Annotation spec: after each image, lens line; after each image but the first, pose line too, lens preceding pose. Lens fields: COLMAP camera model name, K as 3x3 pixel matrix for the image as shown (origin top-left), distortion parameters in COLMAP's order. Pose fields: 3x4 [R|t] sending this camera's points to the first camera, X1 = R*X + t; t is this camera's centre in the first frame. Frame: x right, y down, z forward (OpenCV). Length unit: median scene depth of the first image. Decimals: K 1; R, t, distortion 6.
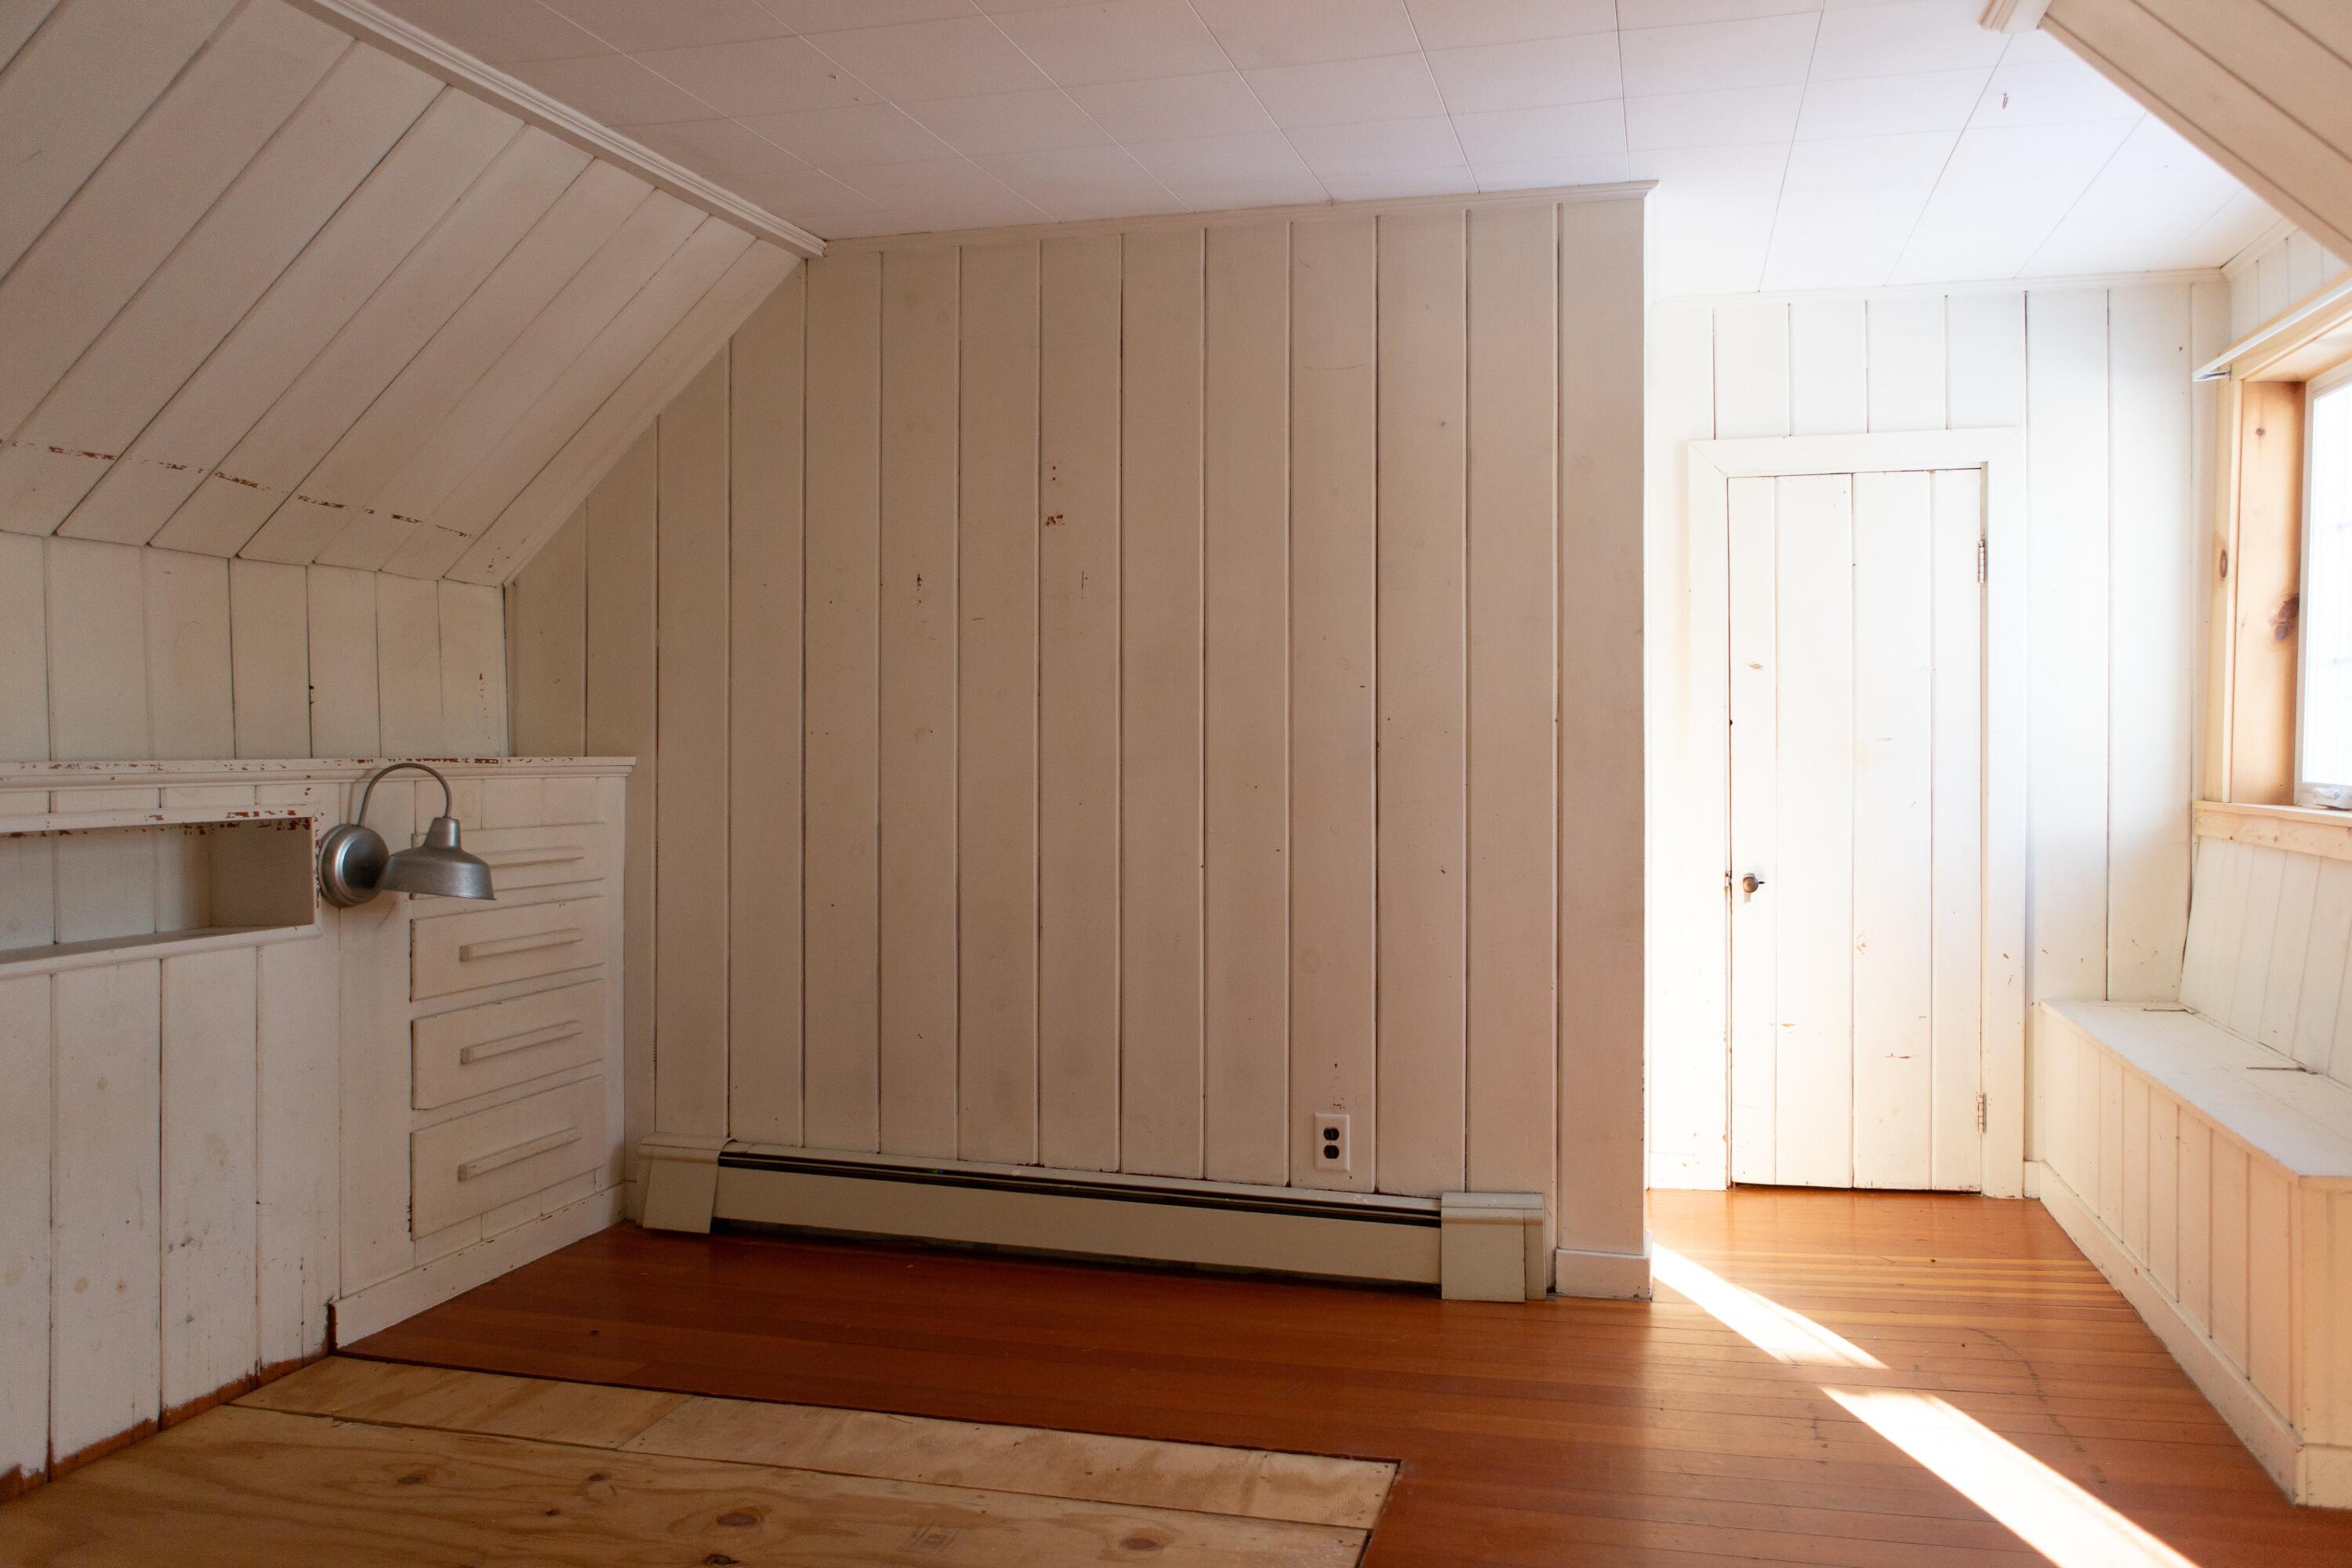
lens RADIAL K [[1628.1, 0, 1176.2], [0, 1628.1, 738.5], [0, 0, 1]] dist [-0.004837, -0.004602]
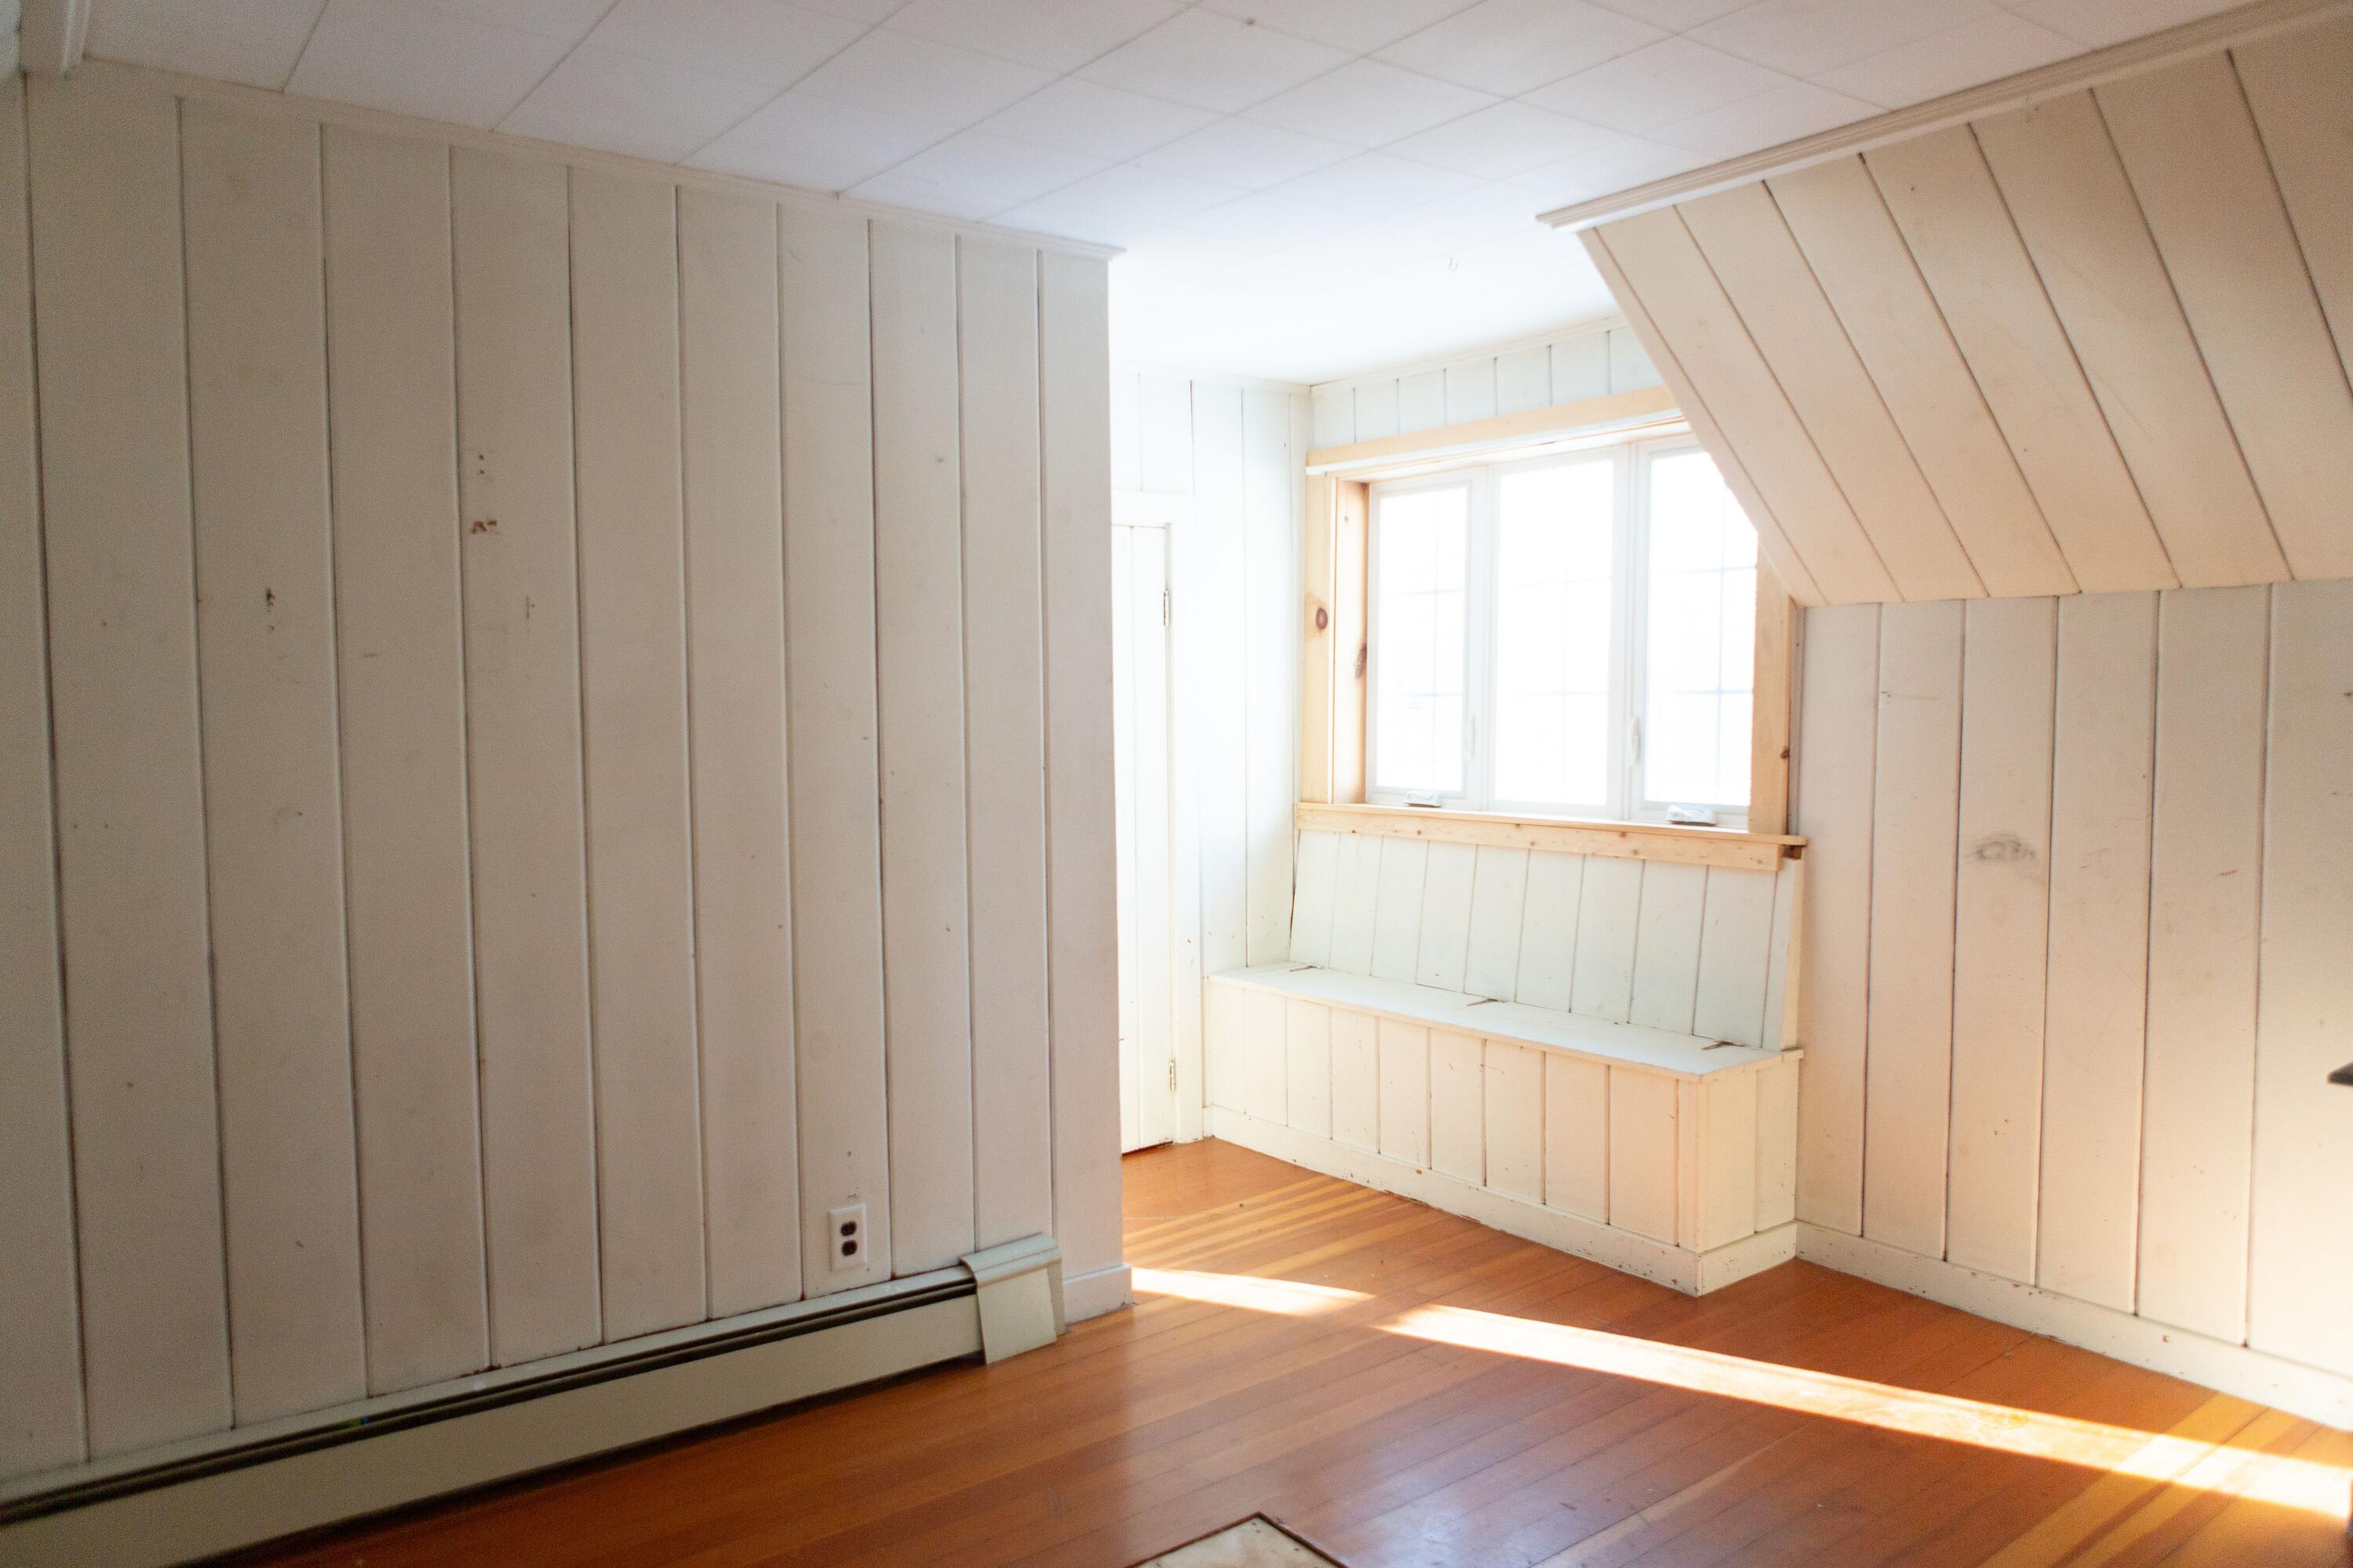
lens RADIAL K [[1651.2, 0, 1176.8], [0, 1651.2, 781.2], [0, 0, 1]] dist [-0.002990, 0.002697]
pose [[0.644301, -0.049083, 0.763196, -0.479793], [0.018371, 0.998644, 0.048717, -0.049363], [-0.764552, -0.017368, 0.644328, 0.266997]]
